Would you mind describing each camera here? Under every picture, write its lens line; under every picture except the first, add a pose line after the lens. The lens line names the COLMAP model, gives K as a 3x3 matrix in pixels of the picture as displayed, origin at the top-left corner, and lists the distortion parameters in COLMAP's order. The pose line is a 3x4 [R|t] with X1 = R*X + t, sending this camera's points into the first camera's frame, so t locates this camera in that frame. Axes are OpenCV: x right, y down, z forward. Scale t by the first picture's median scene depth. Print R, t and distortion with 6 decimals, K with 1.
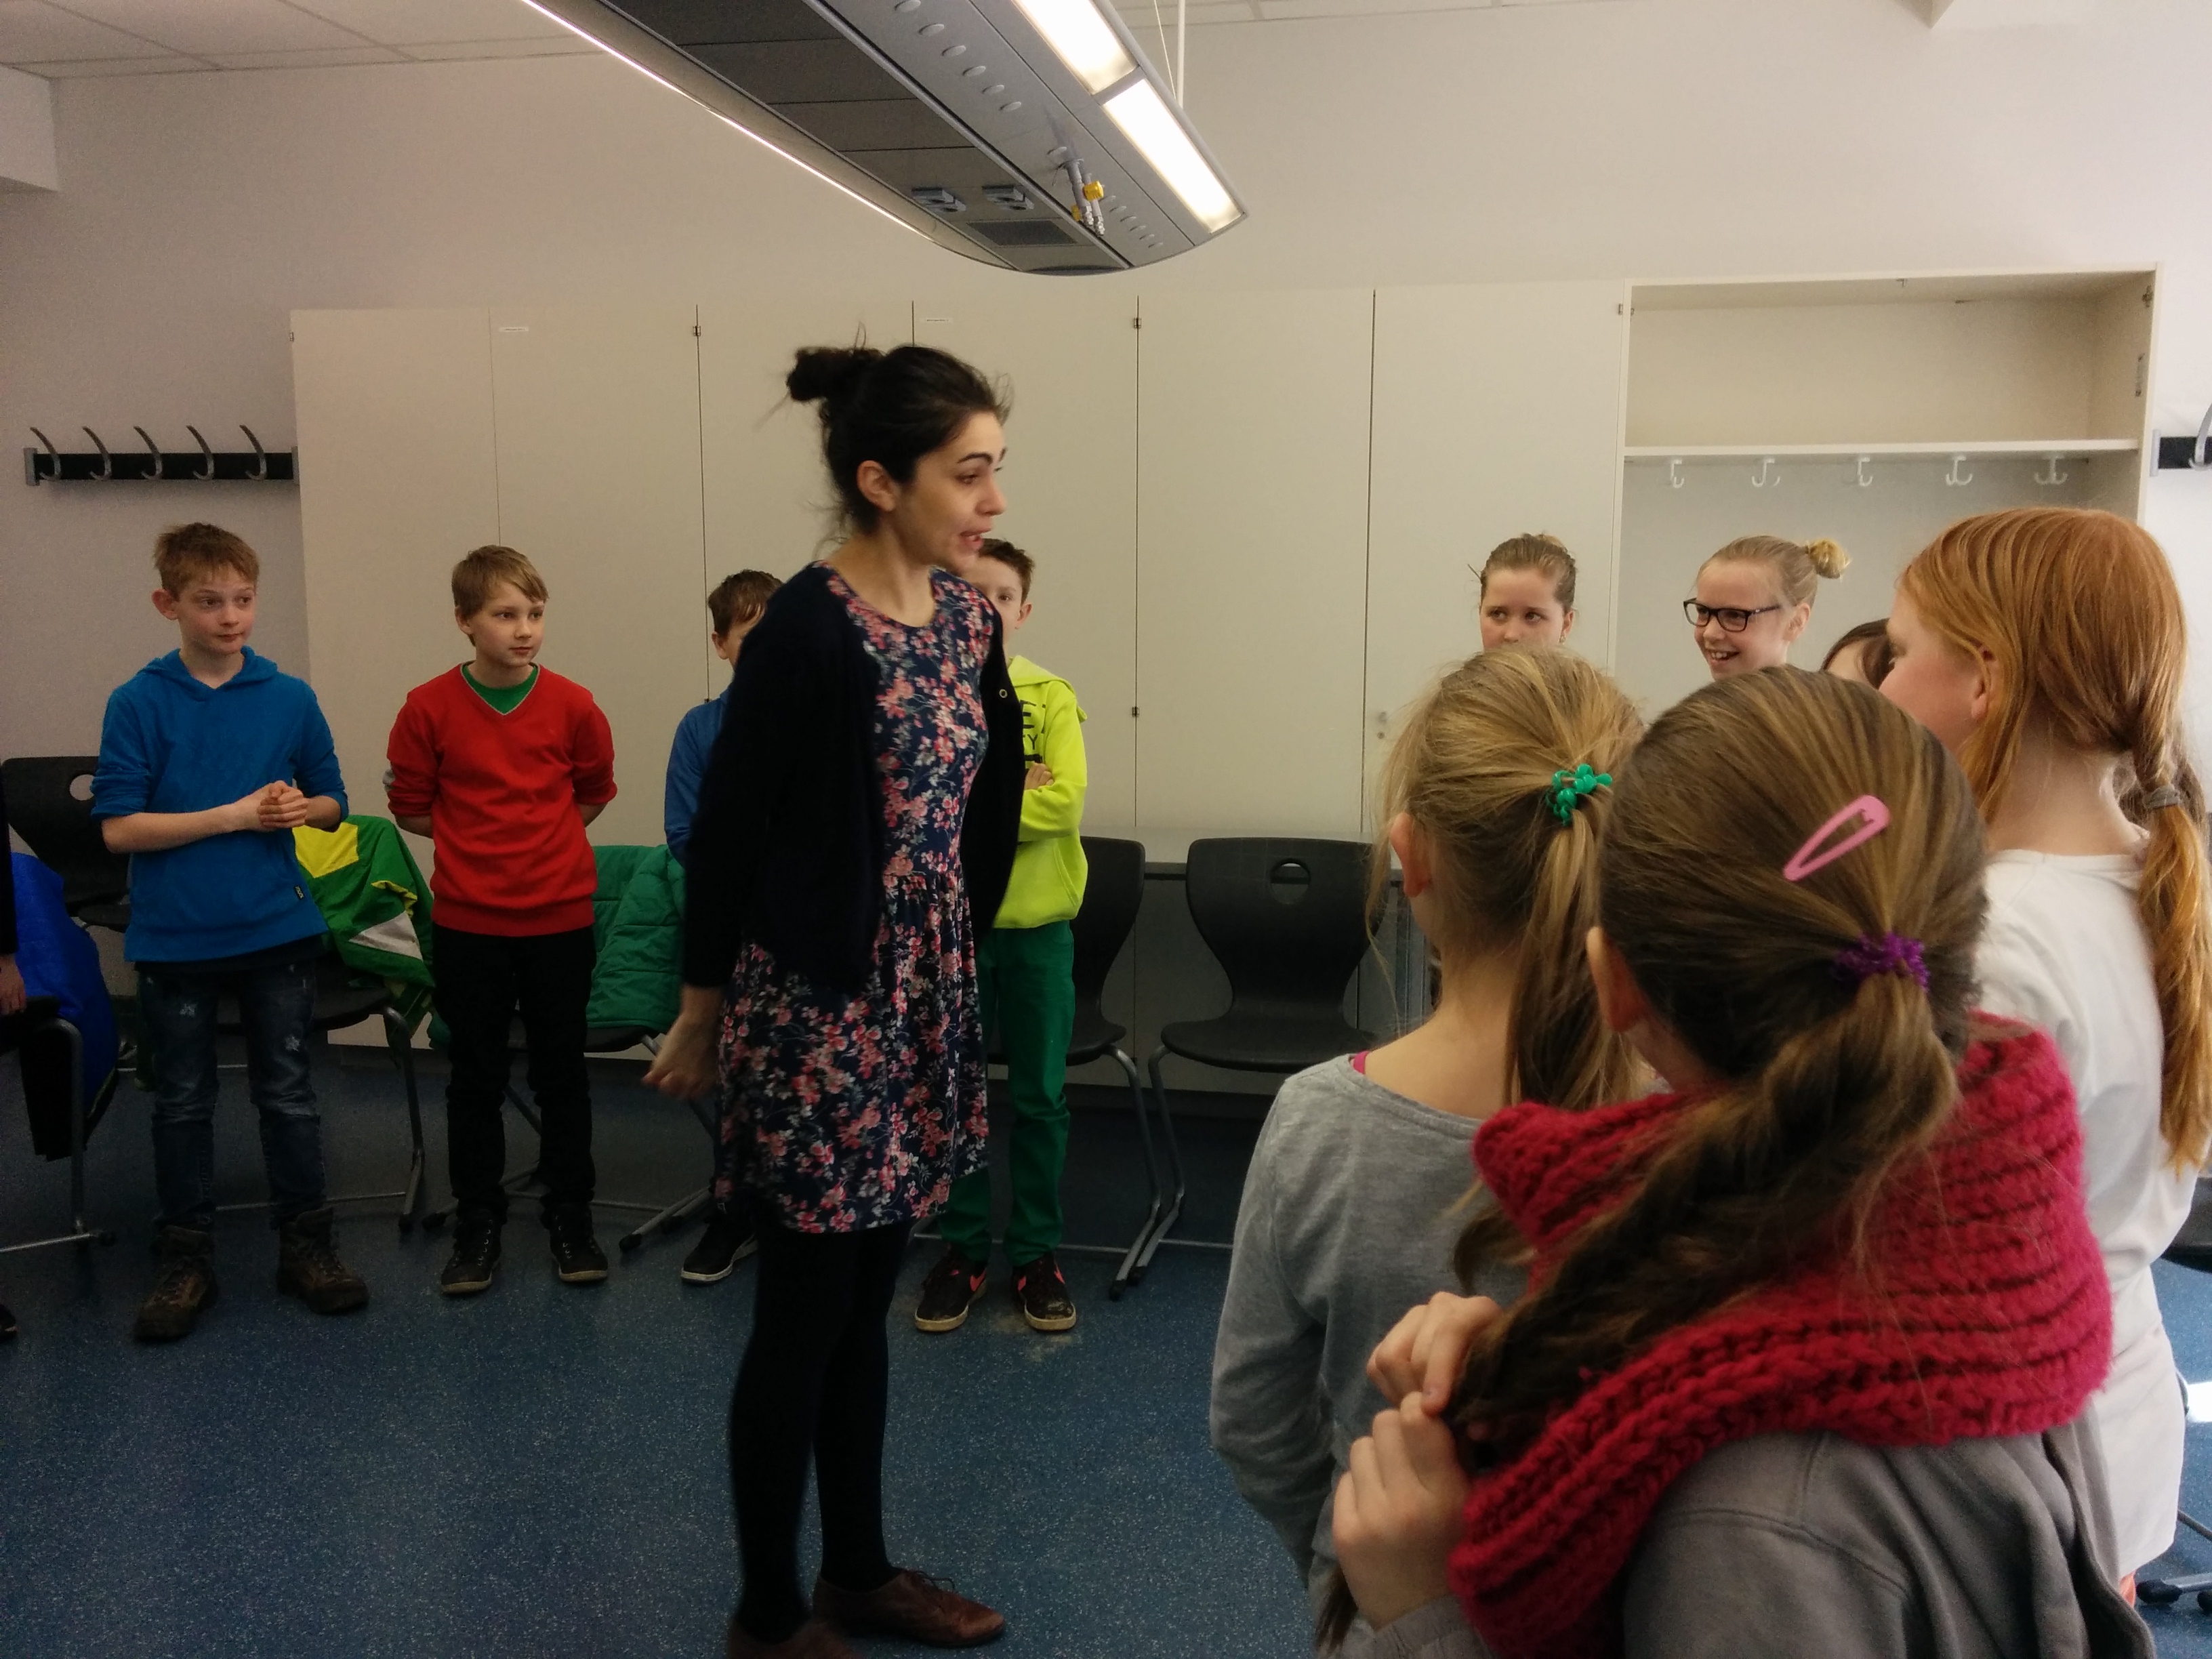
lens RADIAL K [[1915.0, 0, 1118.5], [0, 1915.0, 826.4], [0, 0, 1]] dist [0.086814, -0.117278]
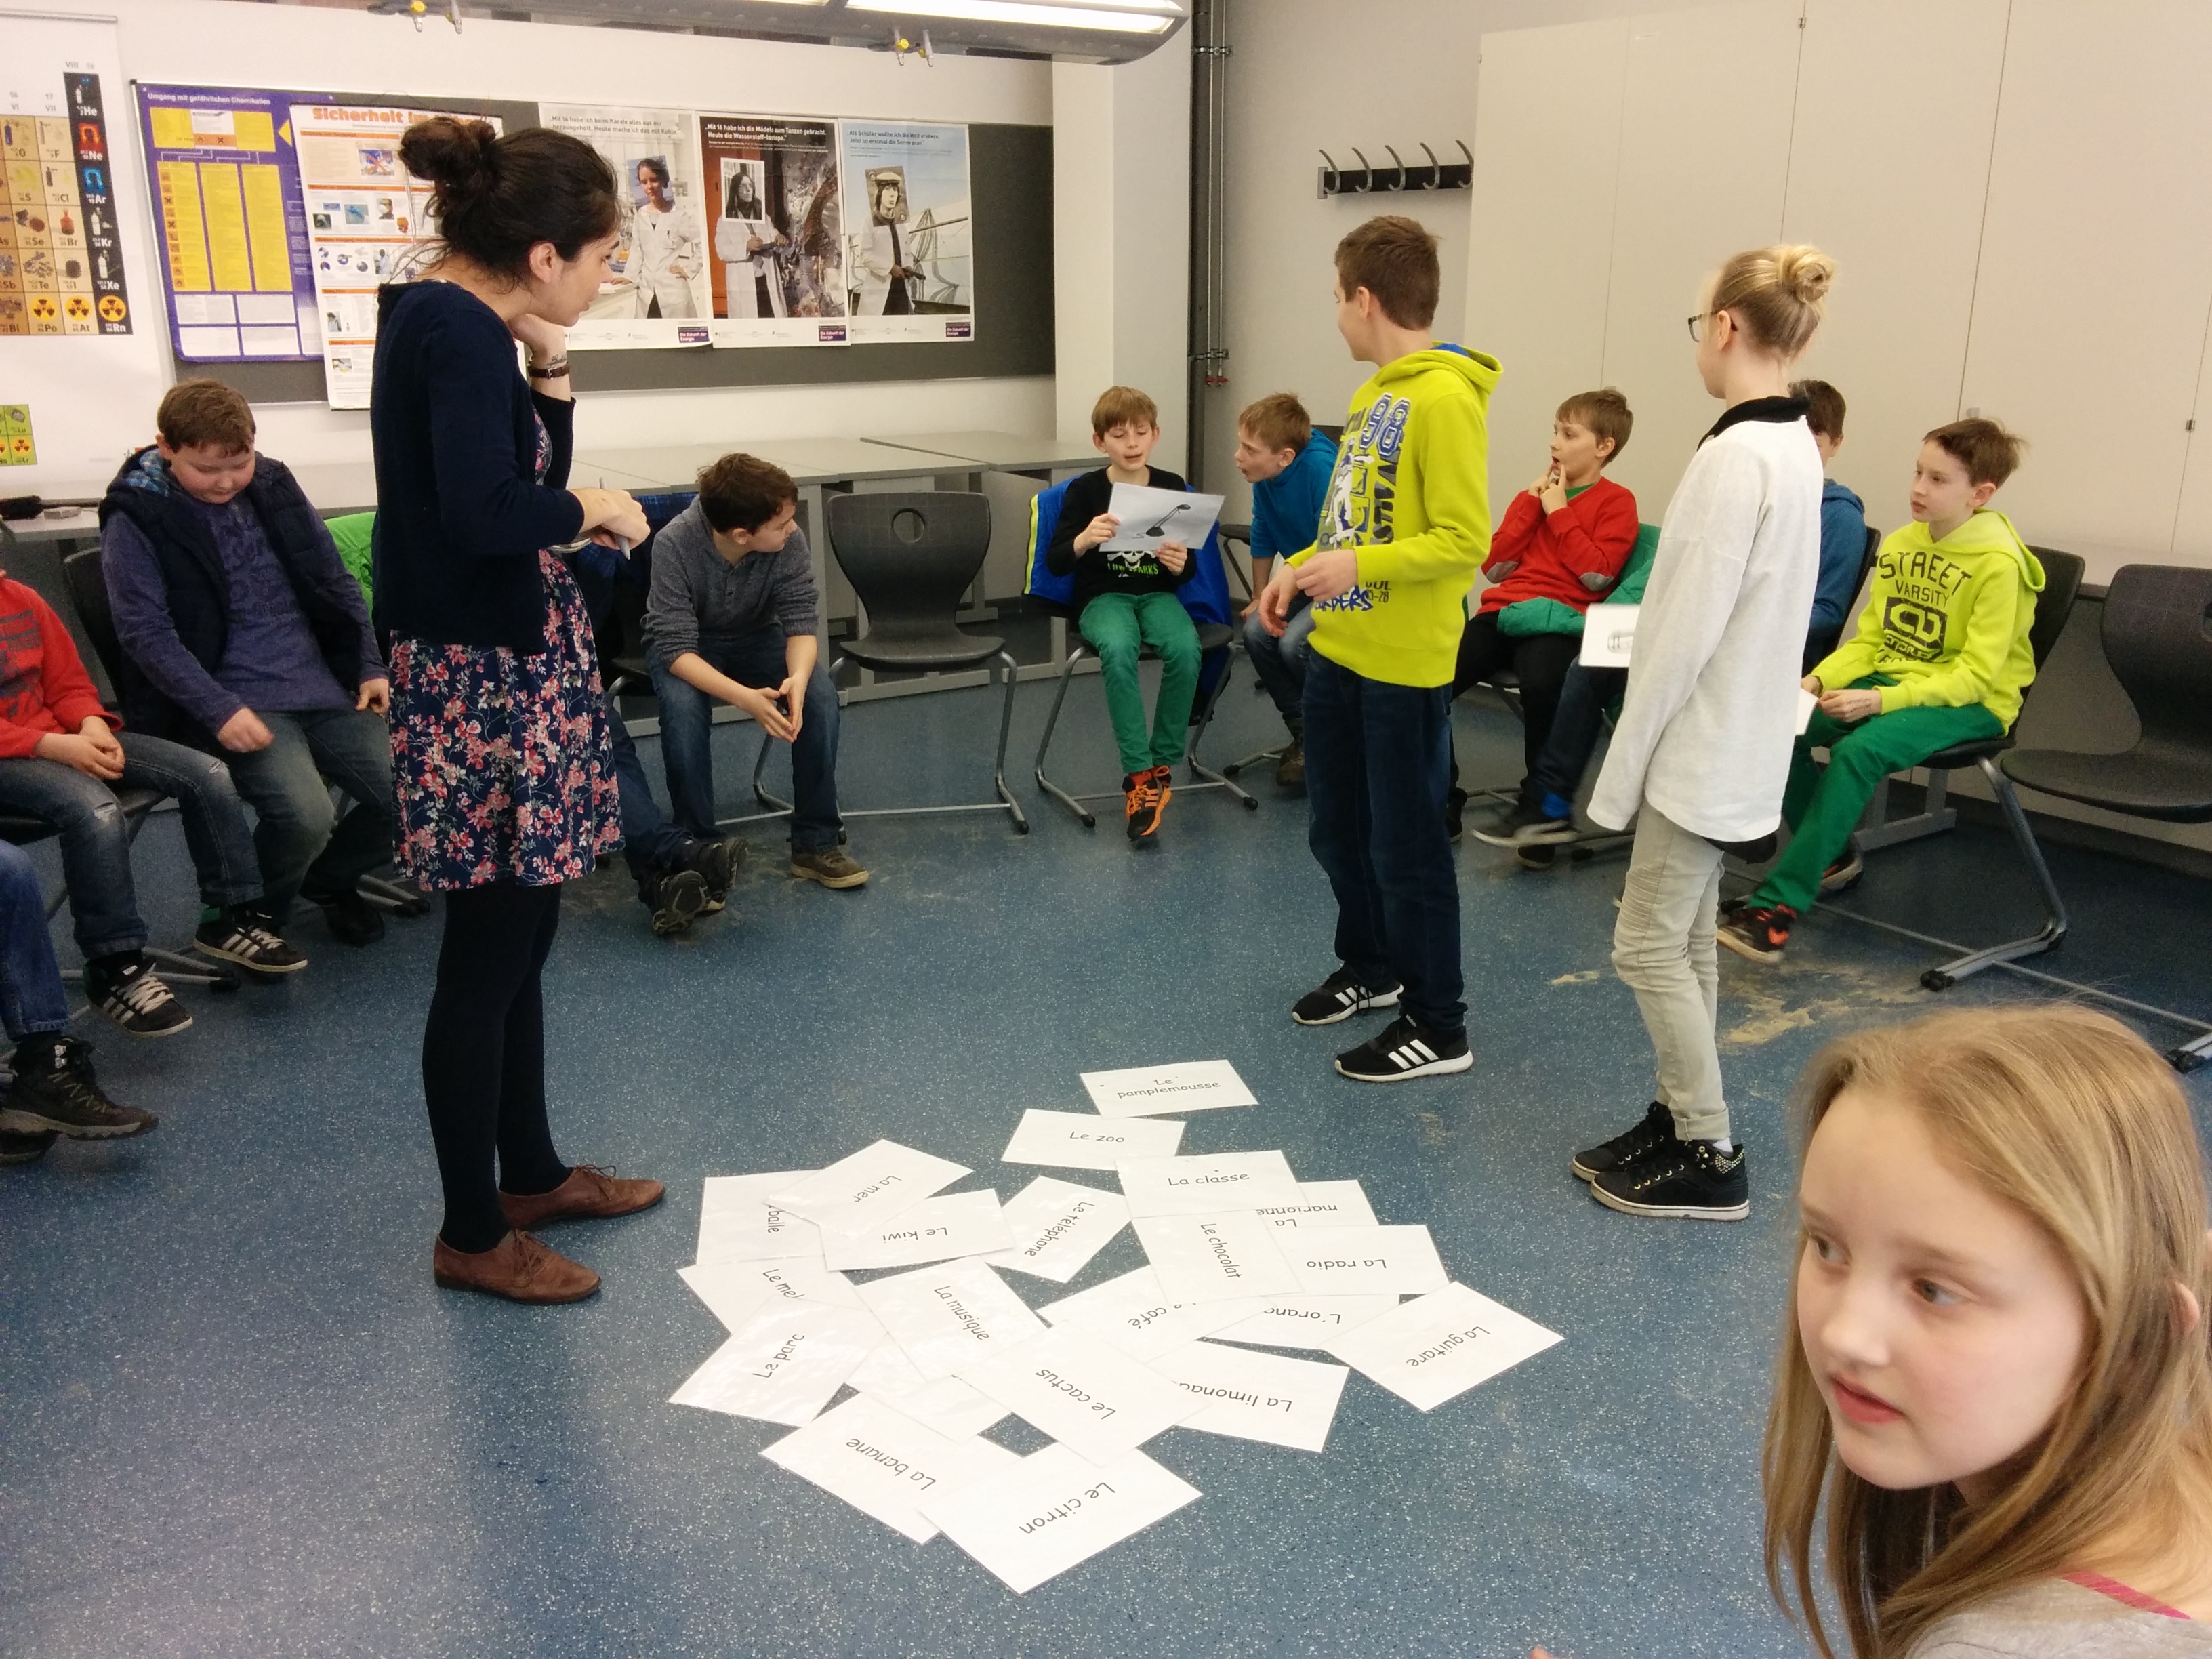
lens RADIAL K [[1915.0, 0, 1121.4], [0, 1915.0, 847.6], [0, 0, 1]] dist [0.086814, -0.117278]
pose [[0.734607, 0.194014, -0.650163, 0.341296], [-0.083784, 0.976850, 0.196834, -0.004110], [0.673300, -0.090122, 0.733856, -0.044056]]
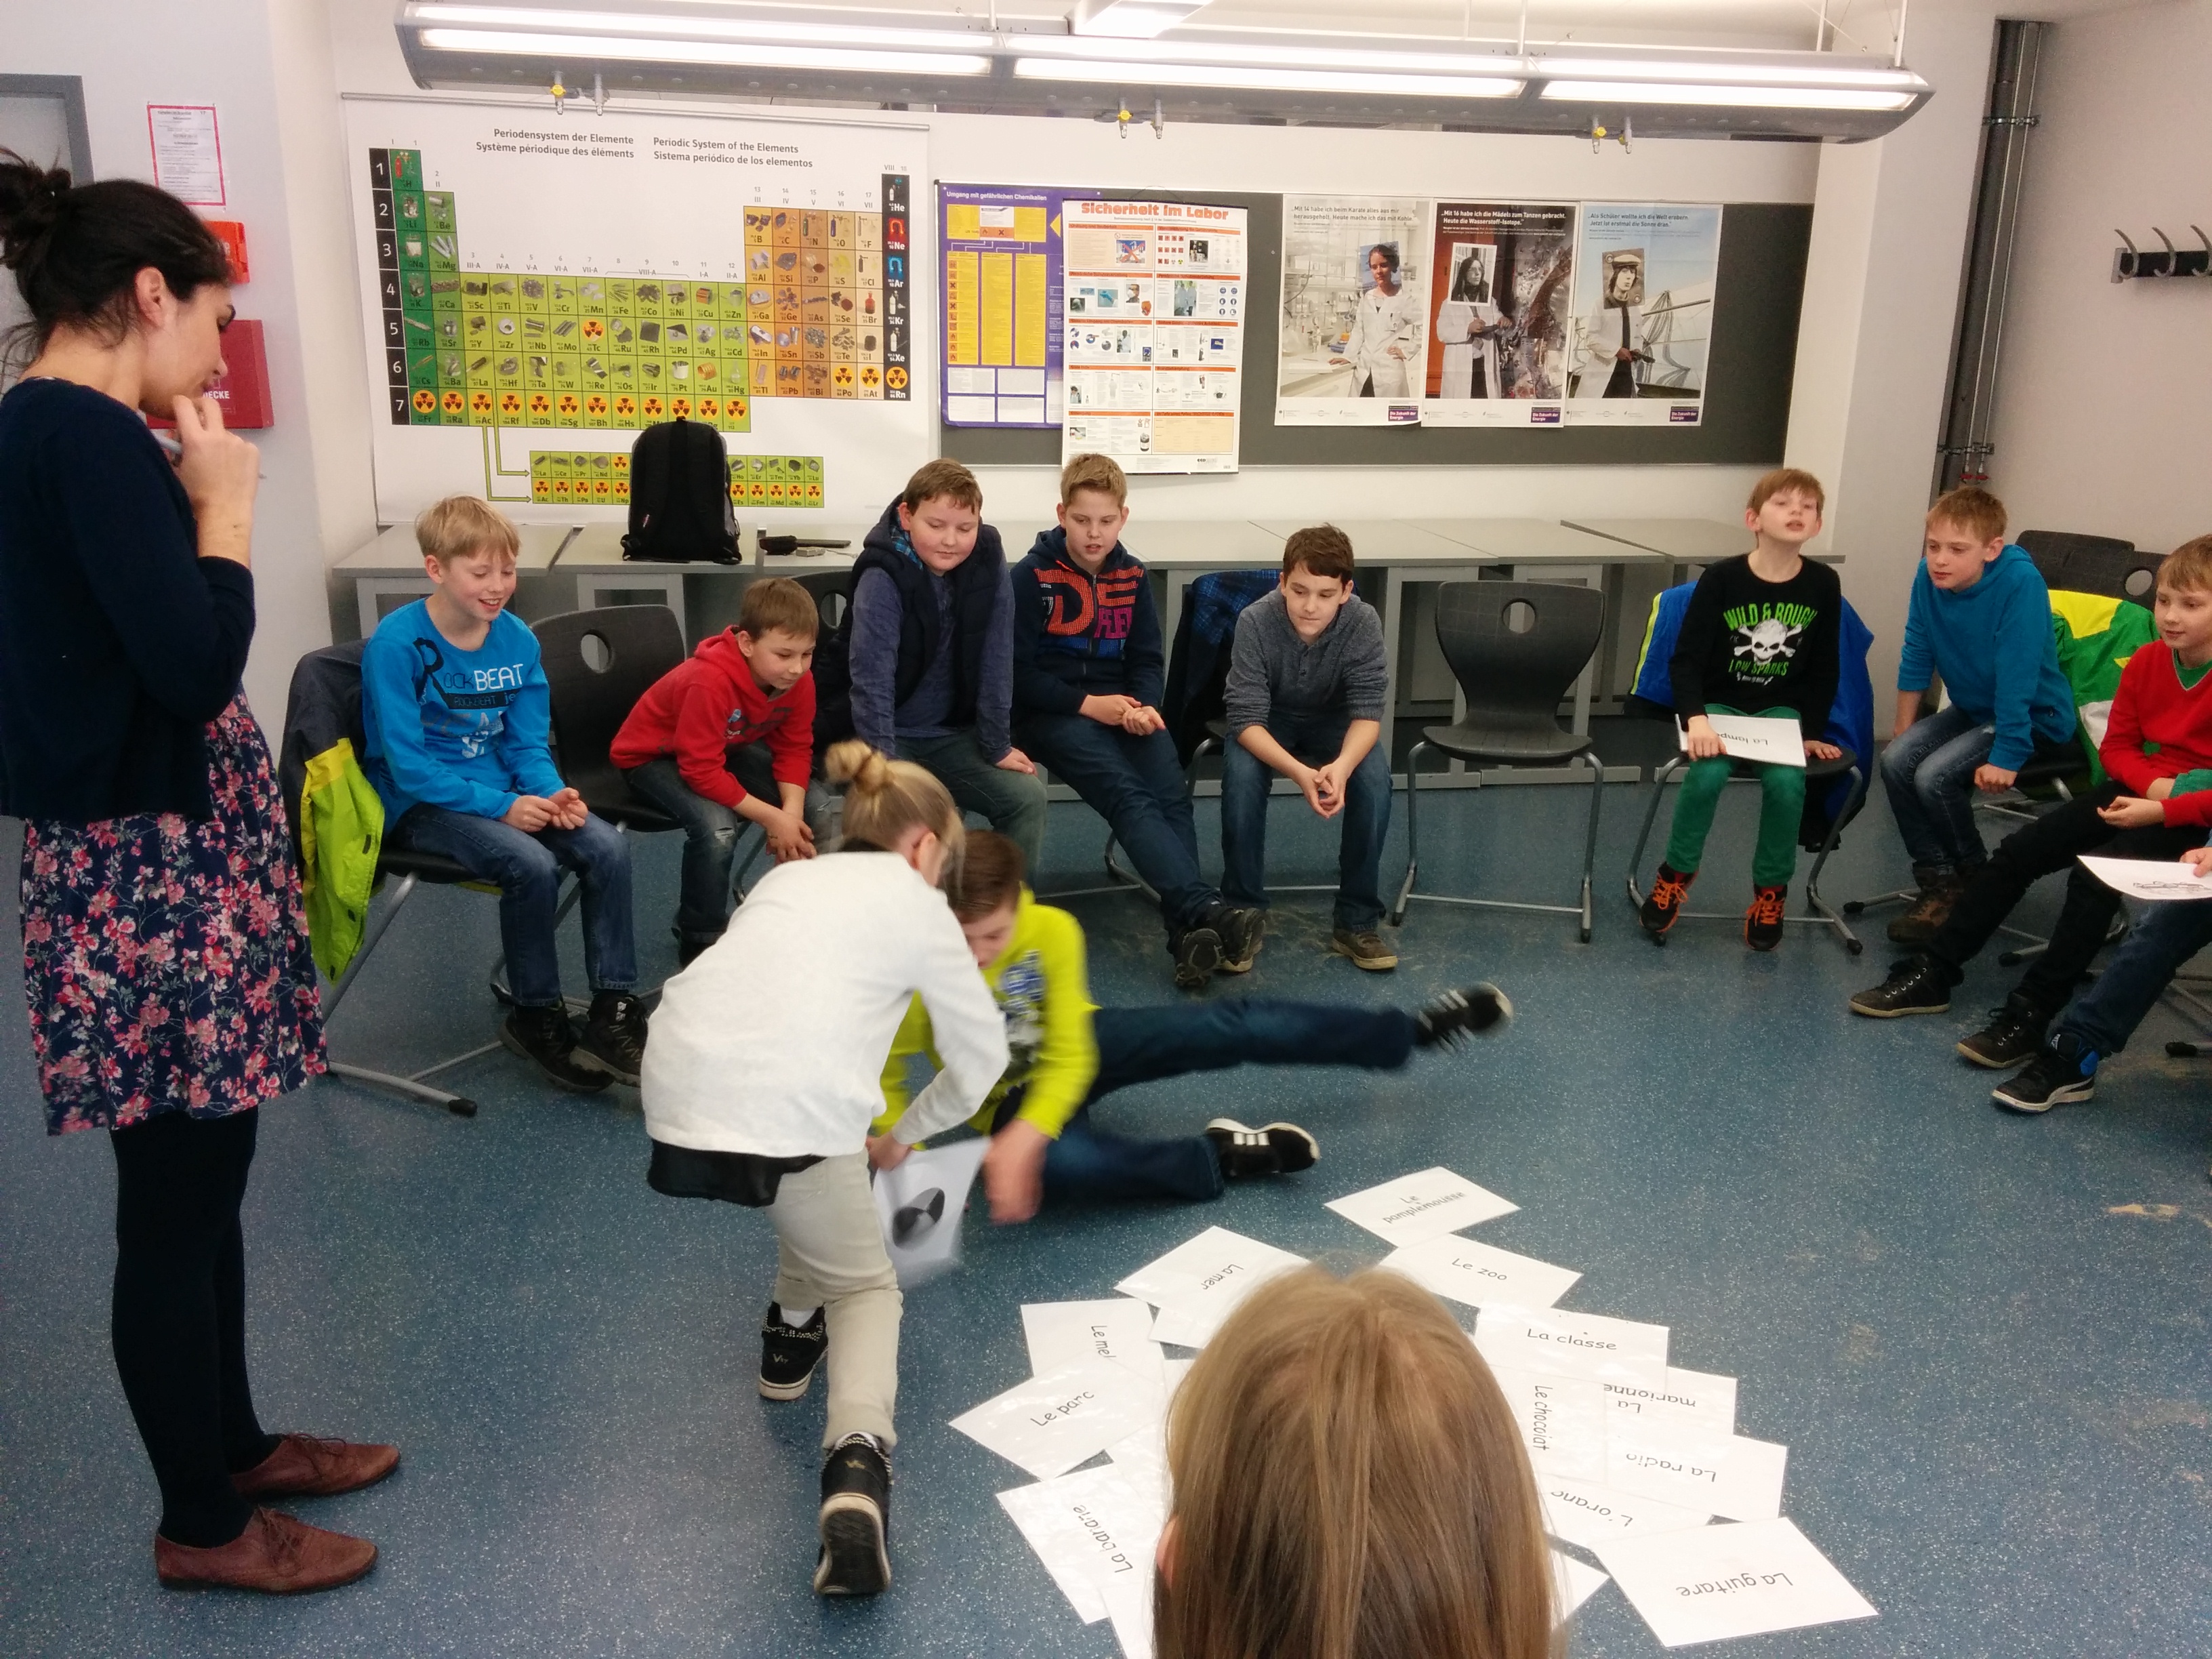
lens RADIAL K [[1915.0, 0, 1133.0], [0, 1915.0, 854.3], [0, 0, 1]] dist [0.086814, -0.117278]
pose [[0.378815, 0.251794, -0.890561, 0.435223], [-0.134451, 0.967041, 0.216227, -0.038750], [0.915654, 0.037827, 0.400183, 0.091435]]
